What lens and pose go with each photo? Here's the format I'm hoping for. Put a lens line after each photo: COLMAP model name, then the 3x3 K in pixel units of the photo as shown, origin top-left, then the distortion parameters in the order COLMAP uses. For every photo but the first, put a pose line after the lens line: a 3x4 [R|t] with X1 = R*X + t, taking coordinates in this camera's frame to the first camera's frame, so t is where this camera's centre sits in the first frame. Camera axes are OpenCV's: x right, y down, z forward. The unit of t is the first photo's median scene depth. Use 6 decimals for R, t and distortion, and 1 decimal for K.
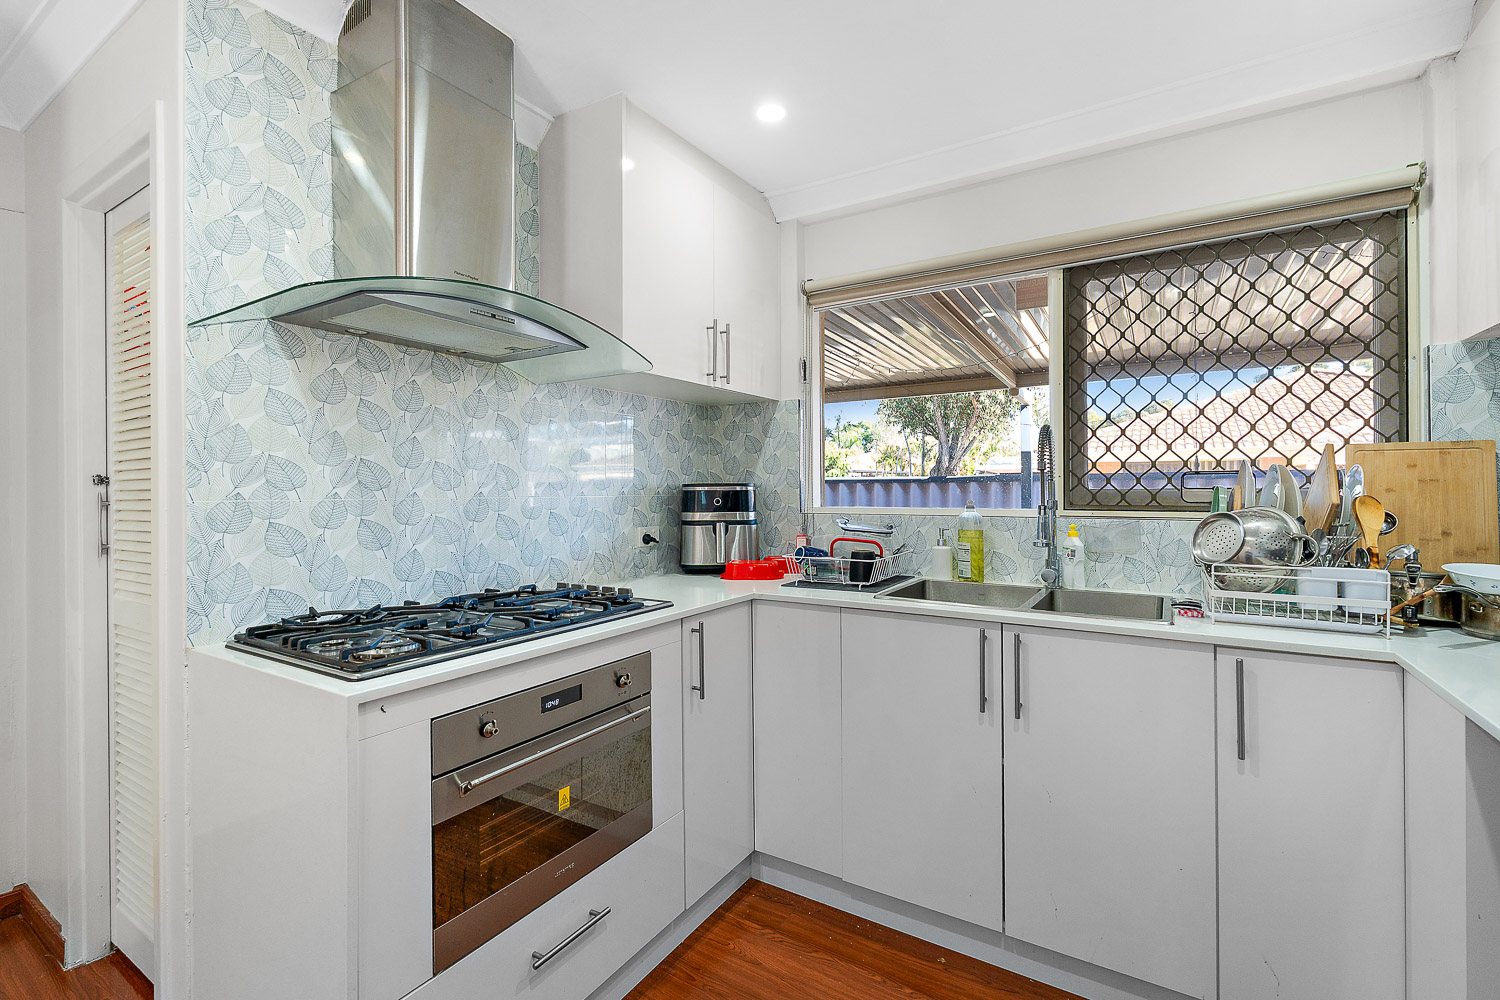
lens RADIAL K [[650.3, 0, 762.2], [0, 650.3, 490.1], [0, 0, 1]] dist [-0.003219, -0.000282]
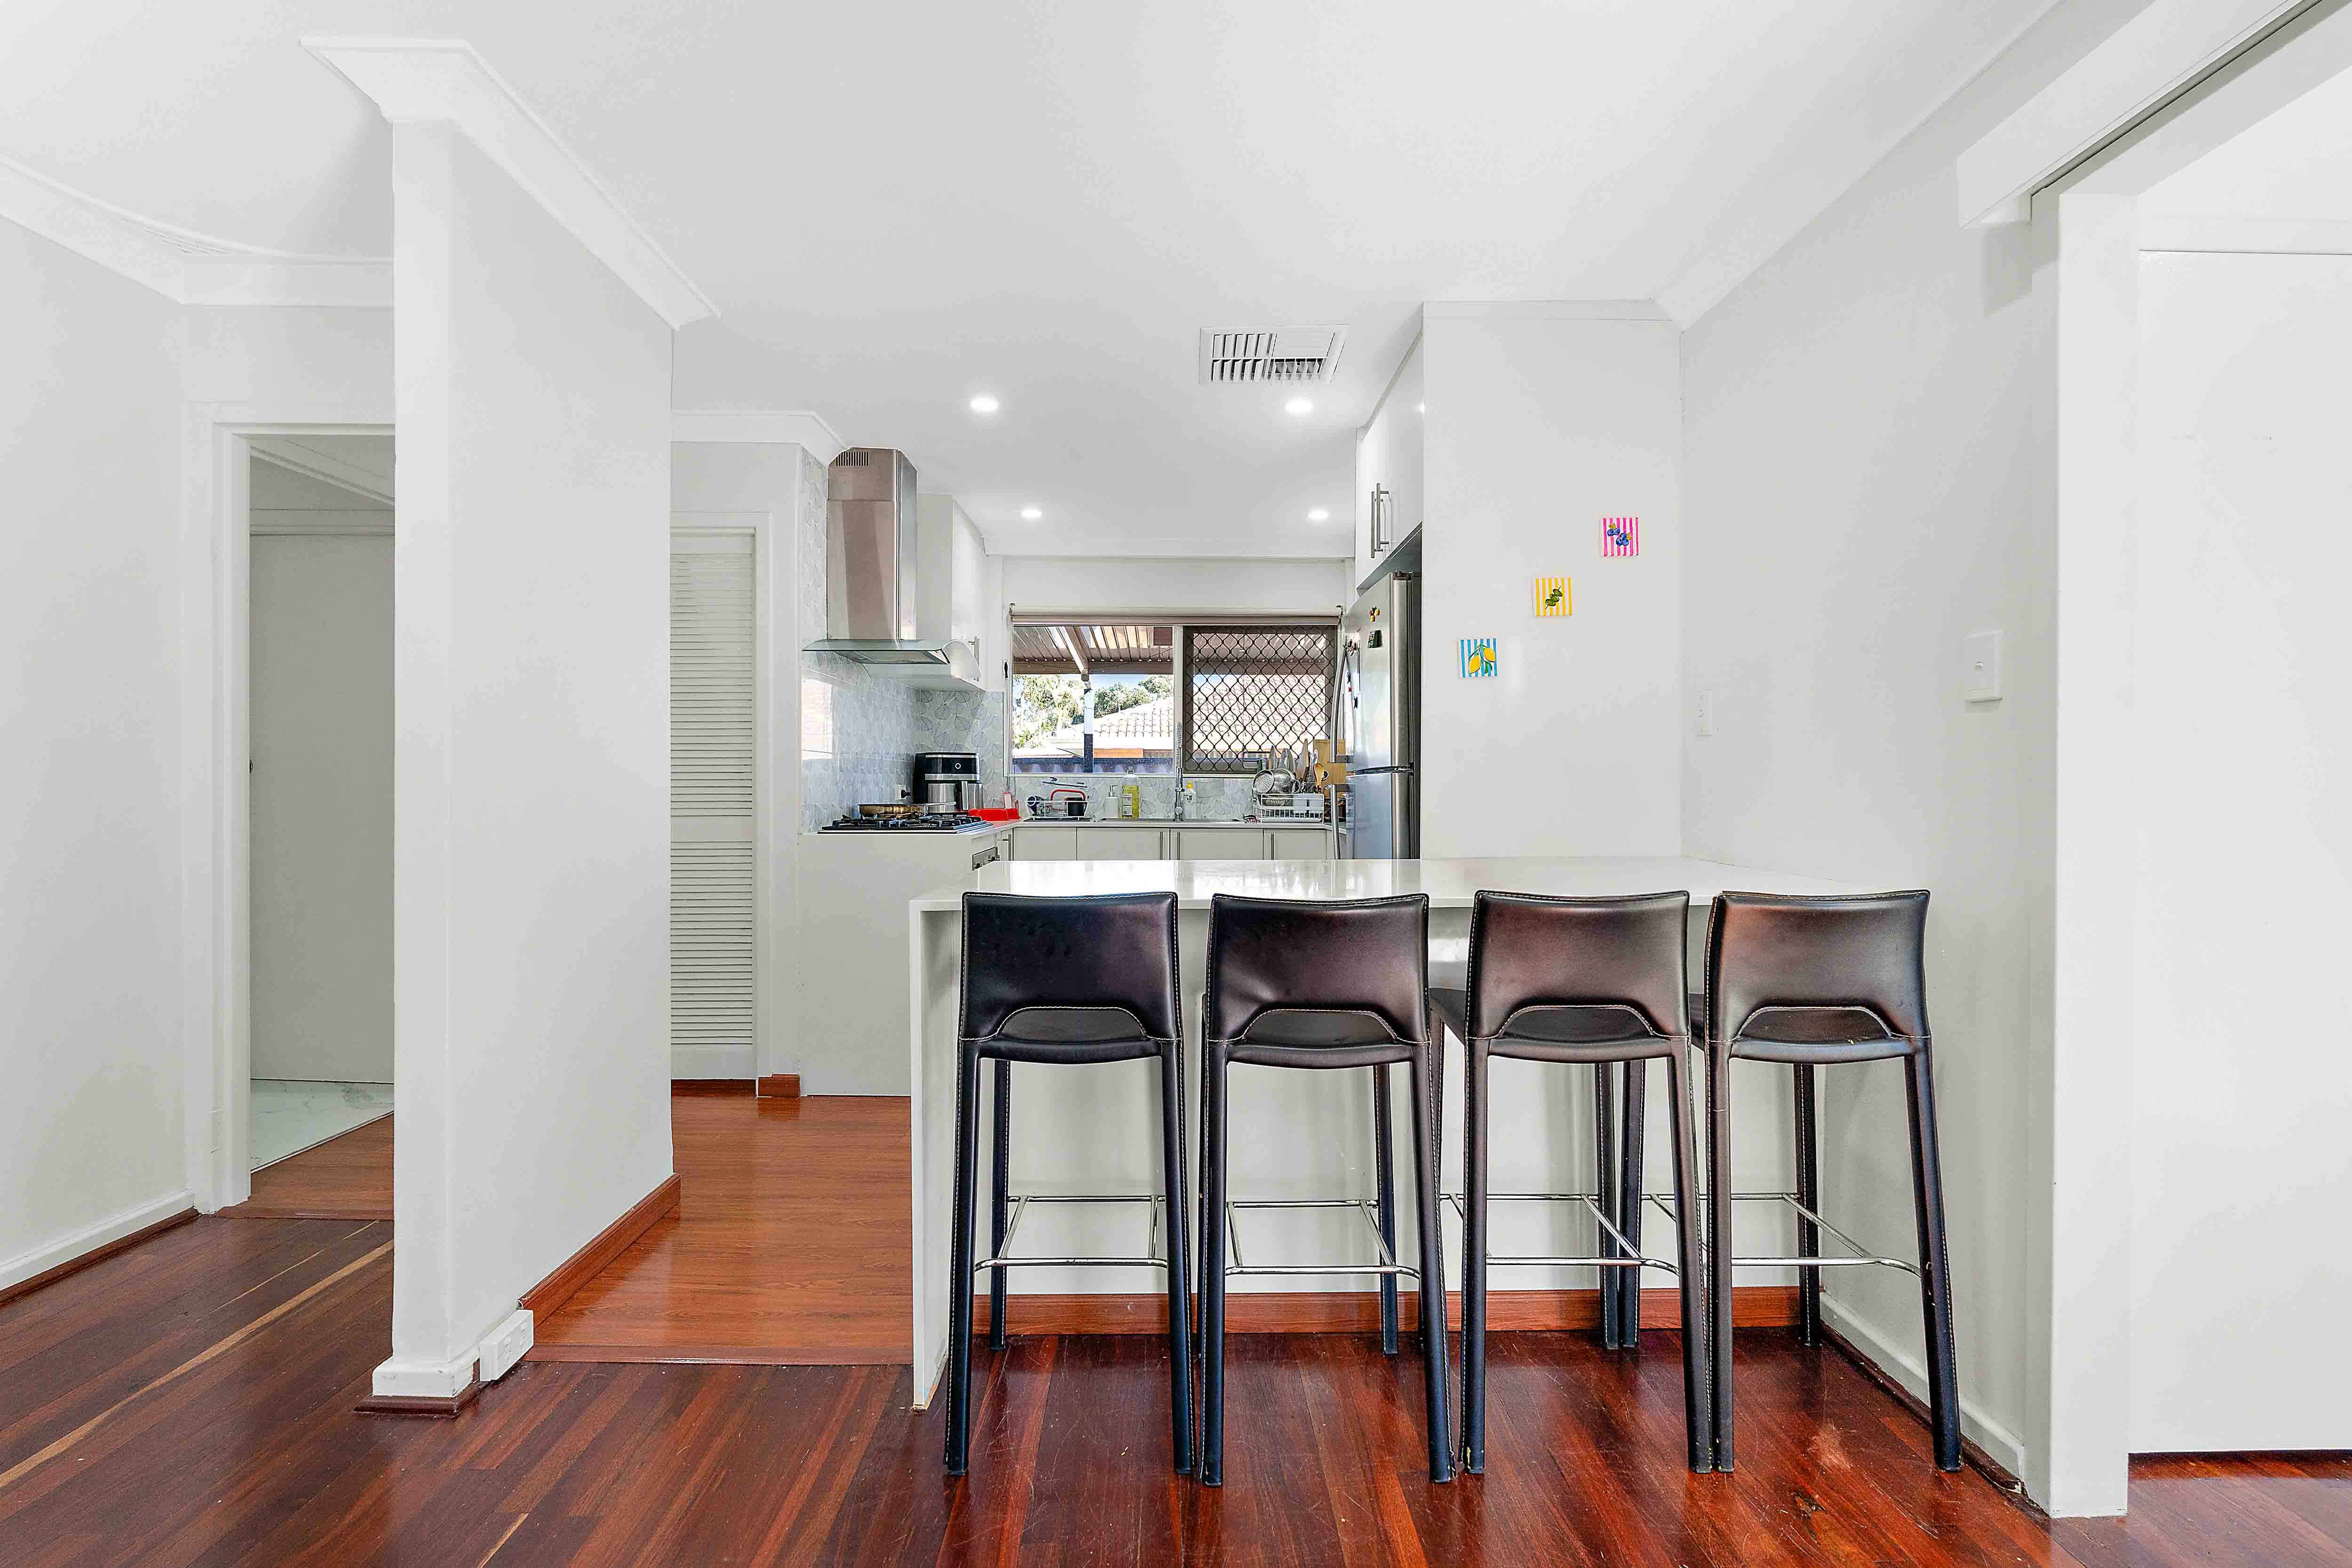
lens RADIAL K [[1037.9, 0, 1161.2], [0, 1037.9, 795.8], [0, 0, 1]] dist [-0.001637, -0.000098]
pose [[0.848815, 0.004703, 0.528668, -1.022739], [-0.008259, 0.999956, 0.004365, 0.080961], [-0.528625, -0.008071, 0.848817, -1.265690]]
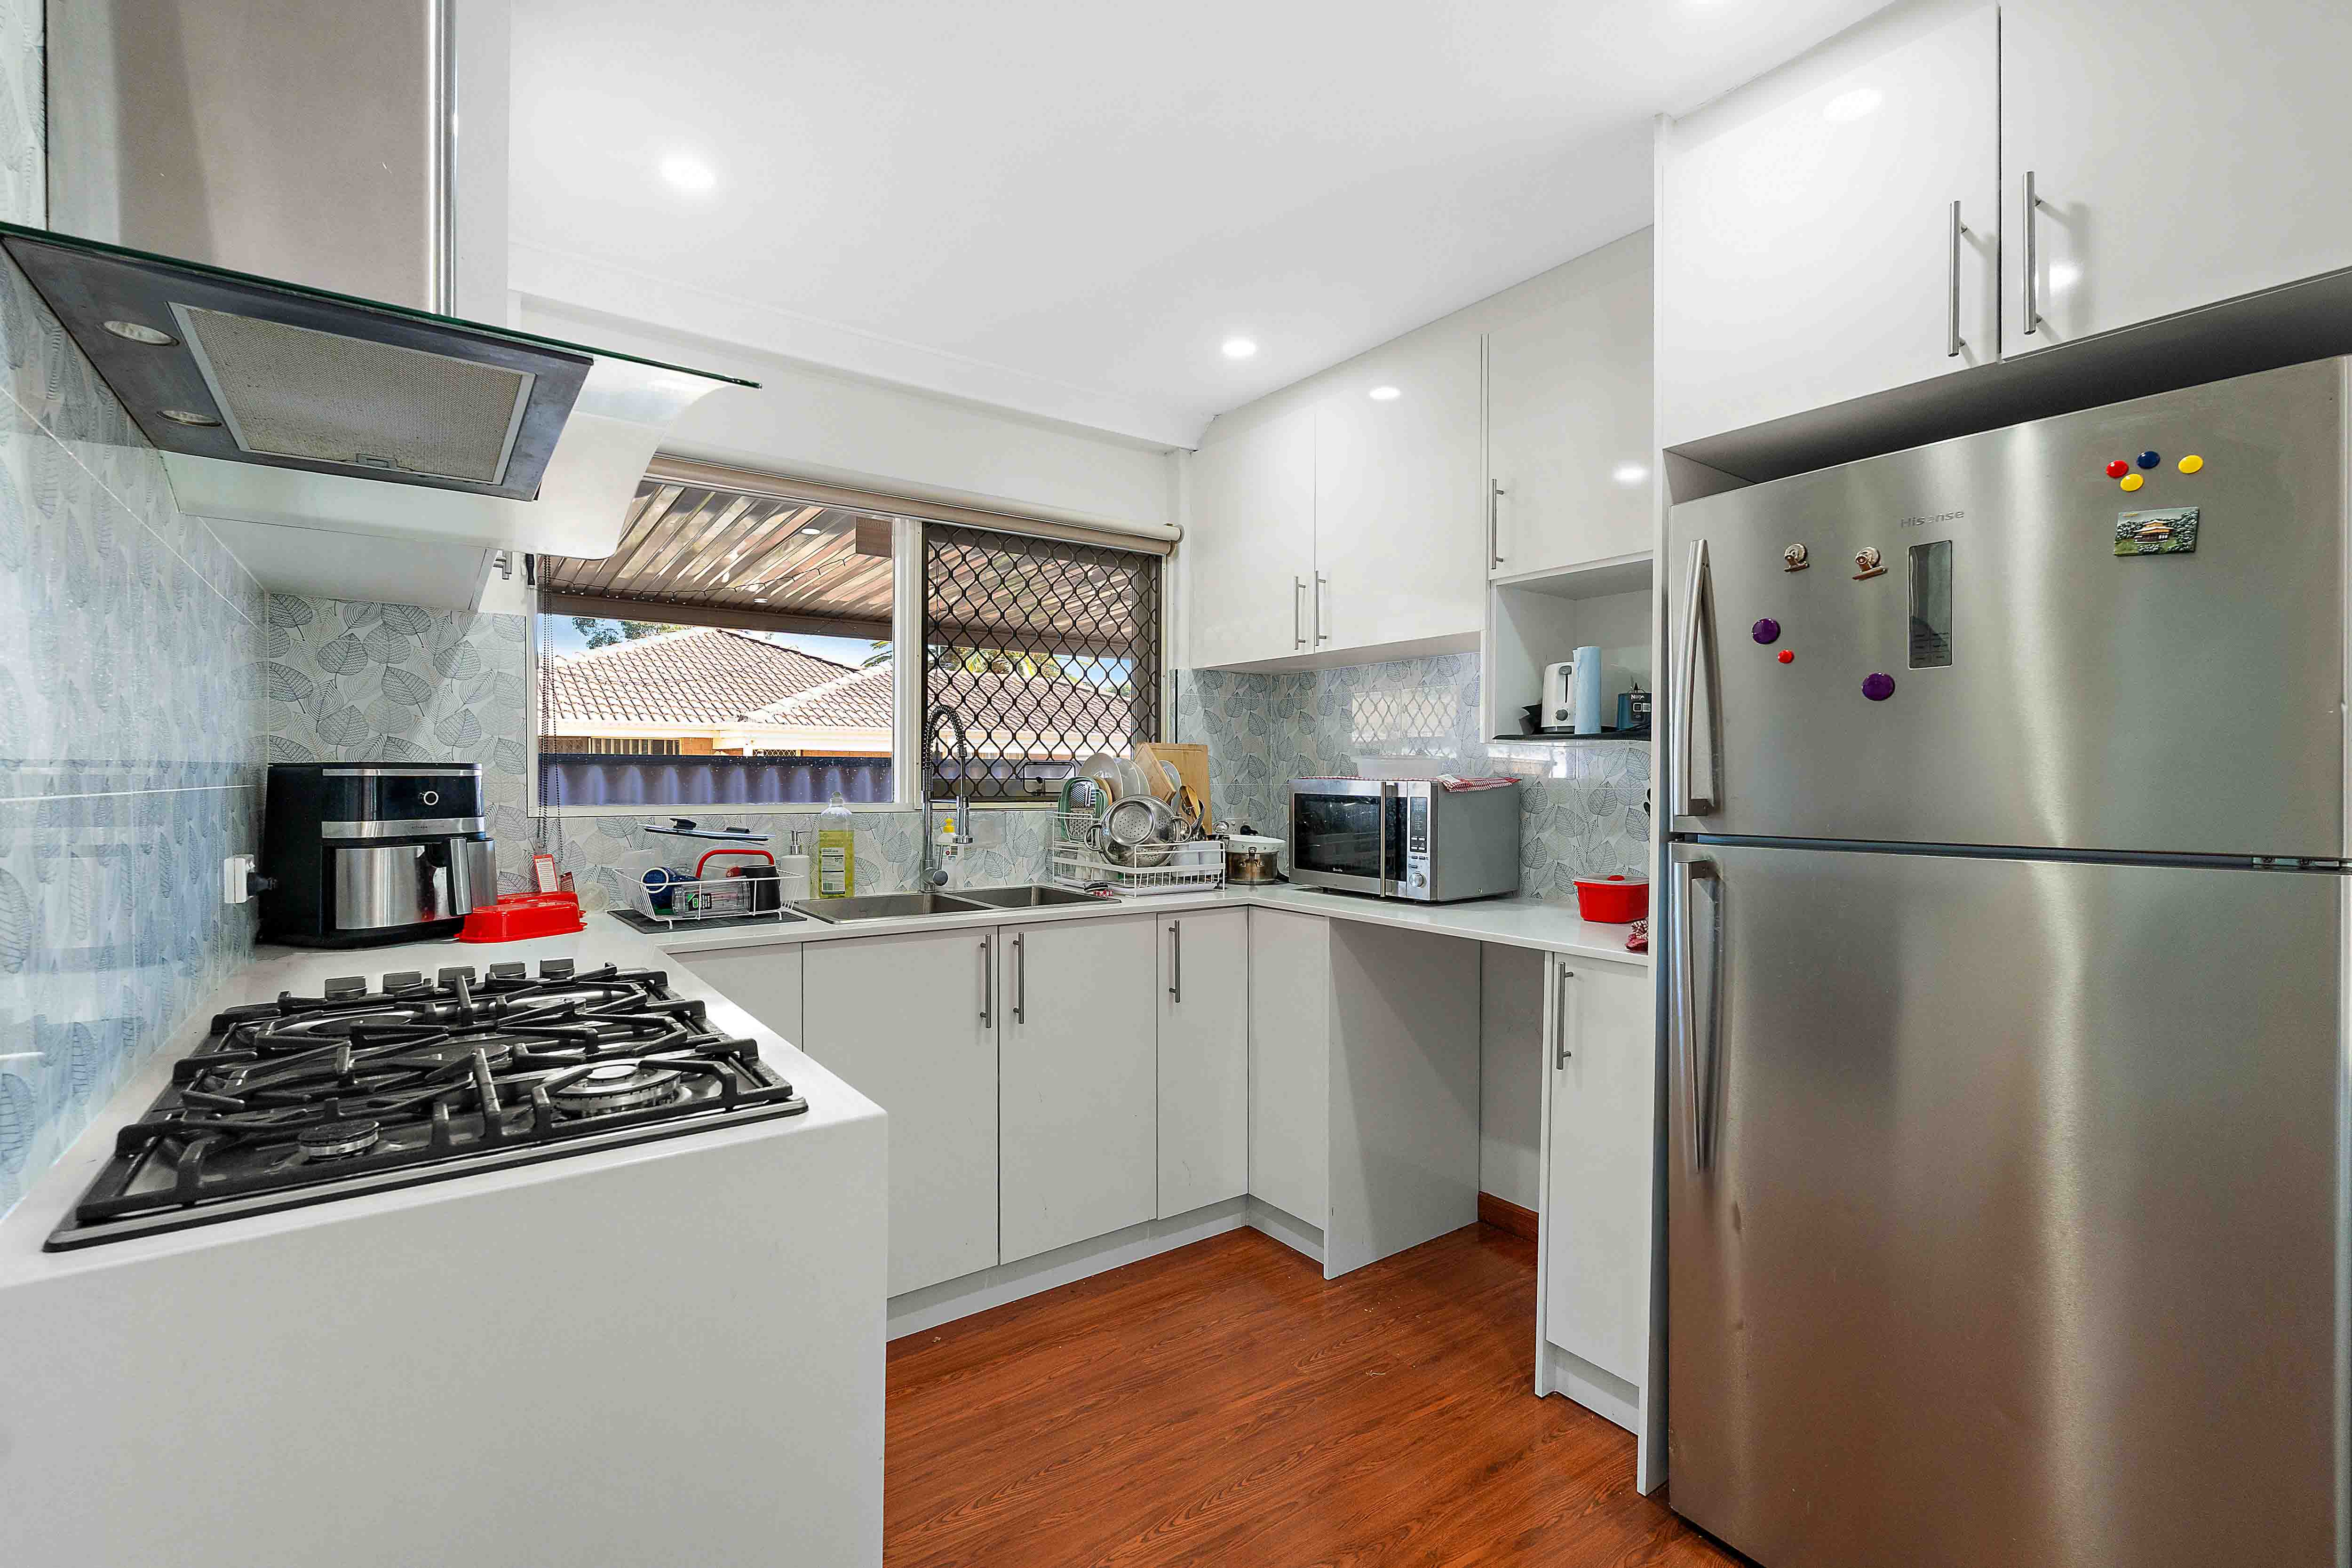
lens RADIAL K [[1066.1, 0, 1188.4], [0, 1066.1, 776.5], [0, 0, 1]] dist [0.000583, 0.000027]
pose [[0.372936, 0.008633, 0.927817, -0.754445], [-0.004331, 0.999962, -0.007564, 0.005449], [-0.927847, -0.001198, 0.372959, 0.157487]]
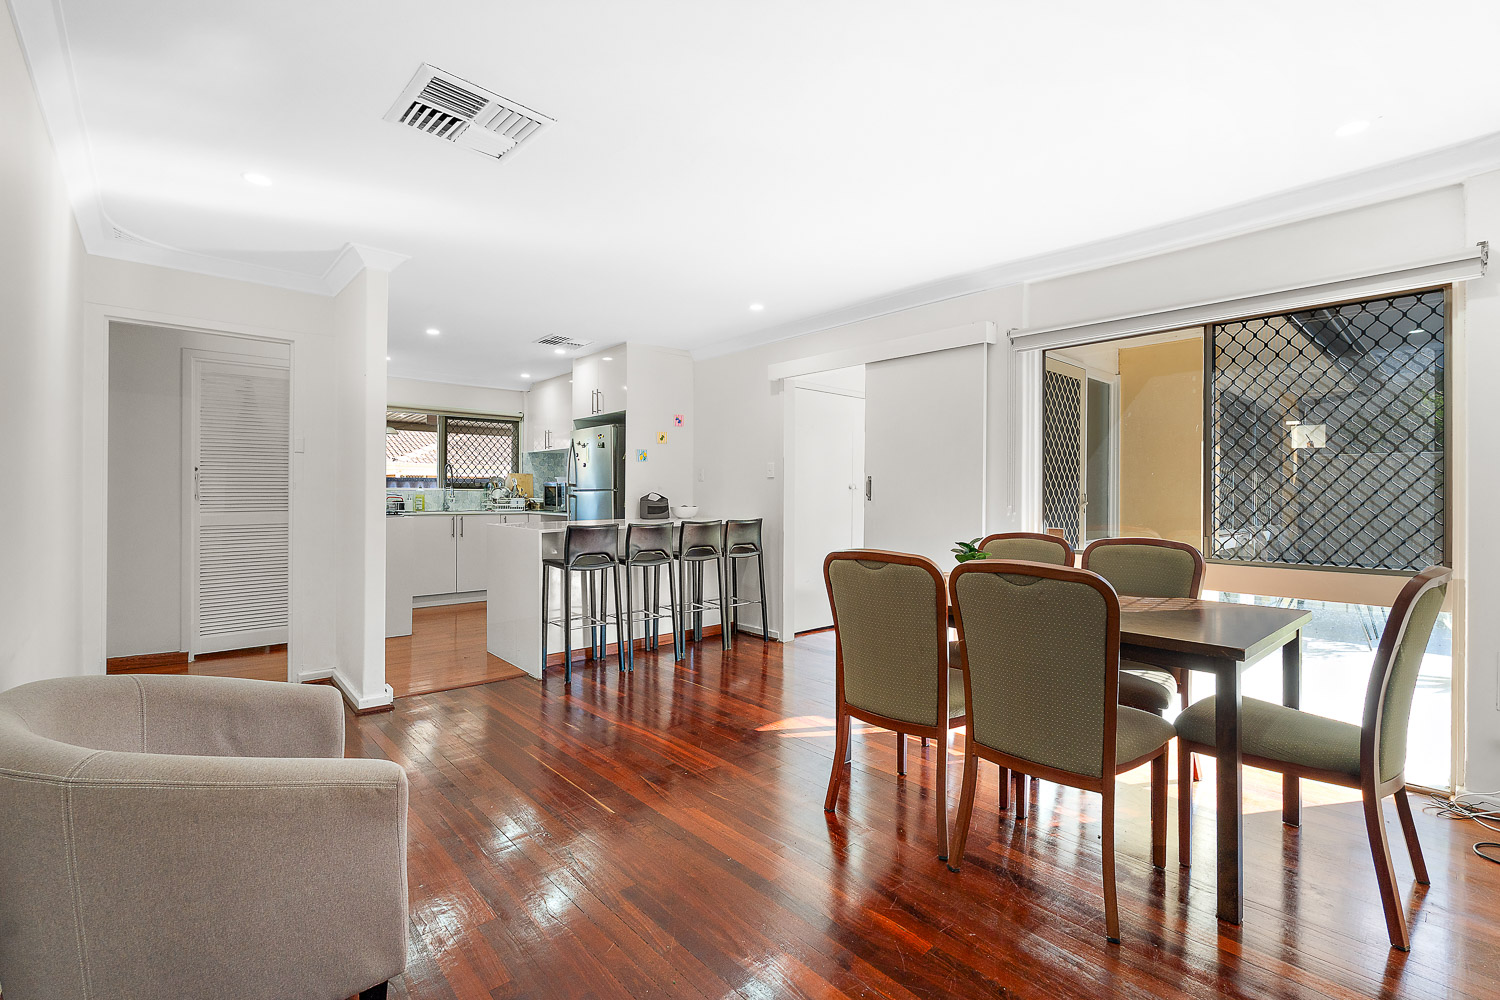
lens RADIAL K [[650.3, 0, 762.2], [0, 650.3, 490.1], [0, 0, 1]] dist [-0.003219, -0.000282]
pose [[0.263213, 0.012179, 0.964661, -2.456752], [-0.001940, 0.999925, -0.012095, 0.079662], [-0.964736, 0.001312, 0.263217, -1.532681]]
